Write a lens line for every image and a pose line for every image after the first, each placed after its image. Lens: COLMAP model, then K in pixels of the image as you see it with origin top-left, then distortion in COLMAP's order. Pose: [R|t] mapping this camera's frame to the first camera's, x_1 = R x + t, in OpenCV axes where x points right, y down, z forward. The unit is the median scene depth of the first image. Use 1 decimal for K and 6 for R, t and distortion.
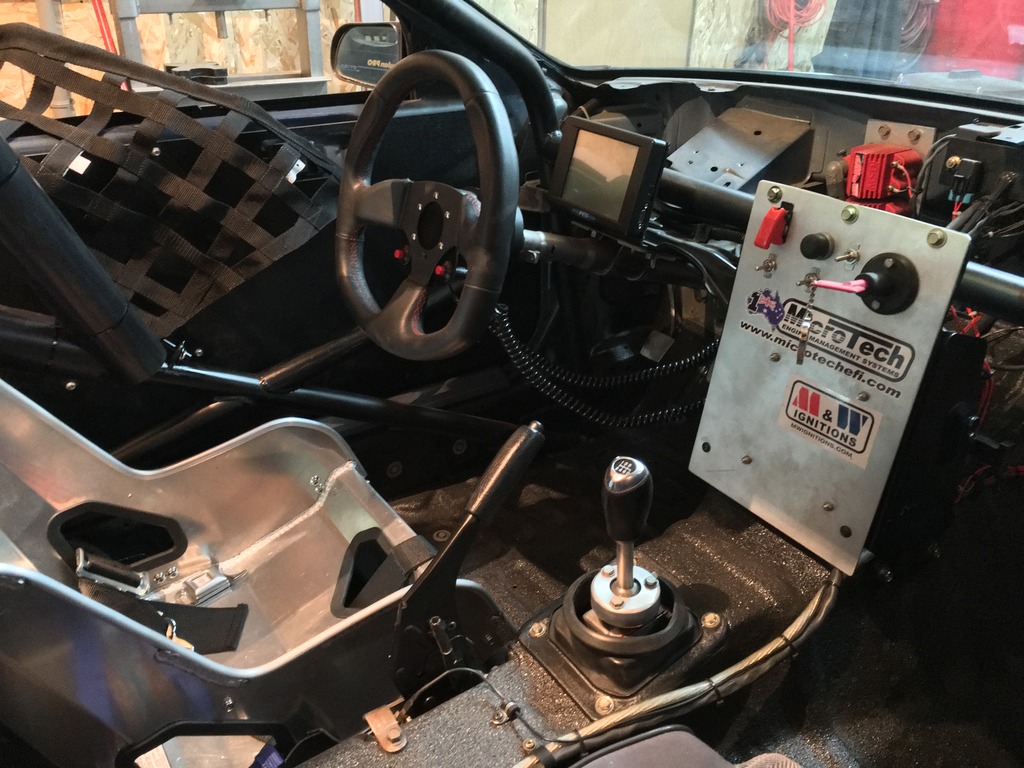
lens RADIAL K [[885.4, 0, 510.6], [0, 885.4, 381.2], [0, 0, 1]] dist [0.072974, -0.105279]
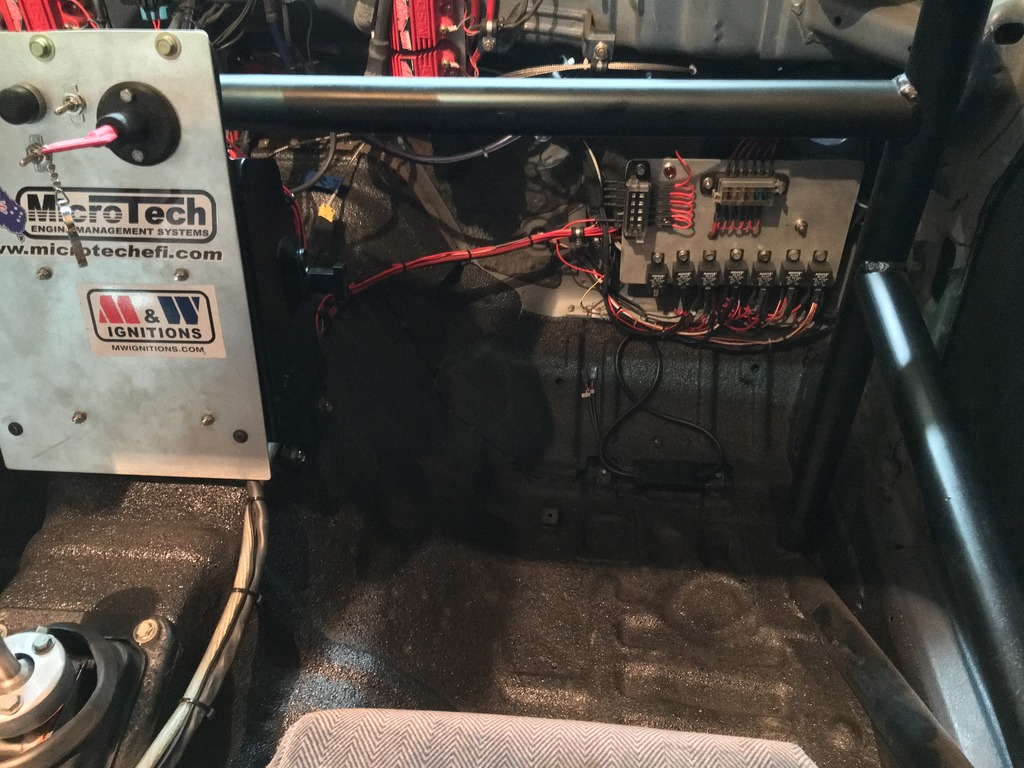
lens RADIAL K [[885.4, 0, 512.4], [0, 885.4, 379.5], [0, 0, 1]] dist [0.072974, -0.105279]
pose [[0.631906, -0.456025, 0.626687, 0.046178], [0.384071, 0.886565, 0.257862, 0.007959], [-0.673189, 0.077748, 0.735371, 0.233535]]
